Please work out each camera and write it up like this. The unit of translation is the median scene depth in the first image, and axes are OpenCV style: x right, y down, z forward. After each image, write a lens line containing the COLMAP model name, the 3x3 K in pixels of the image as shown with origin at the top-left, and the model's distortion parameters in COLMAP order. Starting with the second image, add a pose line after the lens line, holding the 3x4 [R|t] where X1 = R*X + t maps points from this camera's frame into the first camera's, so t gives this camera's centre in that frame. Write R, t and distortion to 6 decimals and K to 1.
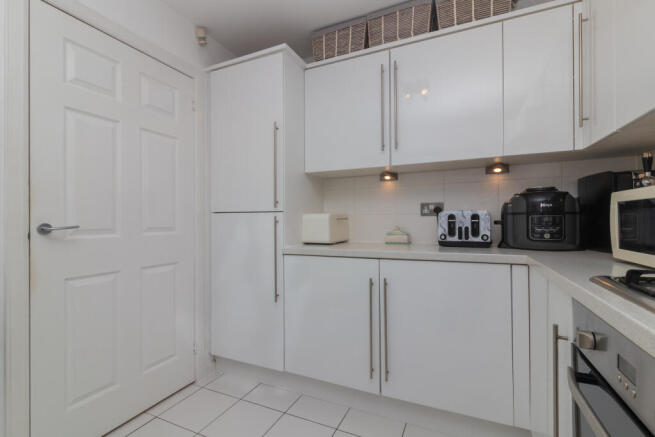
lens RADIAL K [[301.3, 0, 324.8], [0, 301.3, 218.4], [0, 0, 1]] dist [0.004207, 0.000375]
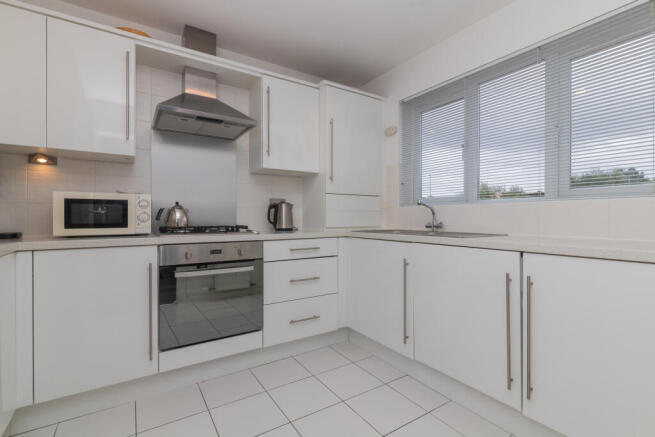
lens RADIAL K [[301.3, 0, 325.5], [0, 301.3, 218.1], [0, 0, 1]] dist [0.004207, 0.000375]
pose [[-0.837484, 0.008048, 0.546402, -0.591182], [0.002913, 0.999943, -0.010264, 0.039311], [-0.546454, -0.007005, -0.837460, 0.954708]]
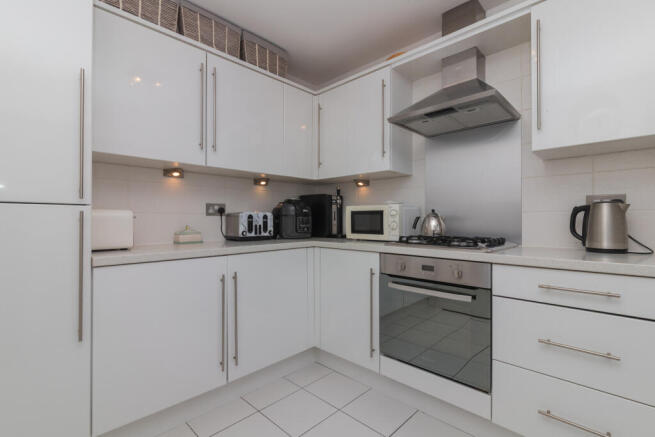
lens RADIAL K [[301.3, 0, 322.4], [0, 301.3, 219.2], [0, 0, 1]] dist [0.004207, 0.000375]
pose [[0.341463, 0.008280, 0.939859, -0.642625], [-0.009550, 0.999940, -0.005340, 0.008343], [-0.939847, -0.007152, 0.341522, 0.294485]]
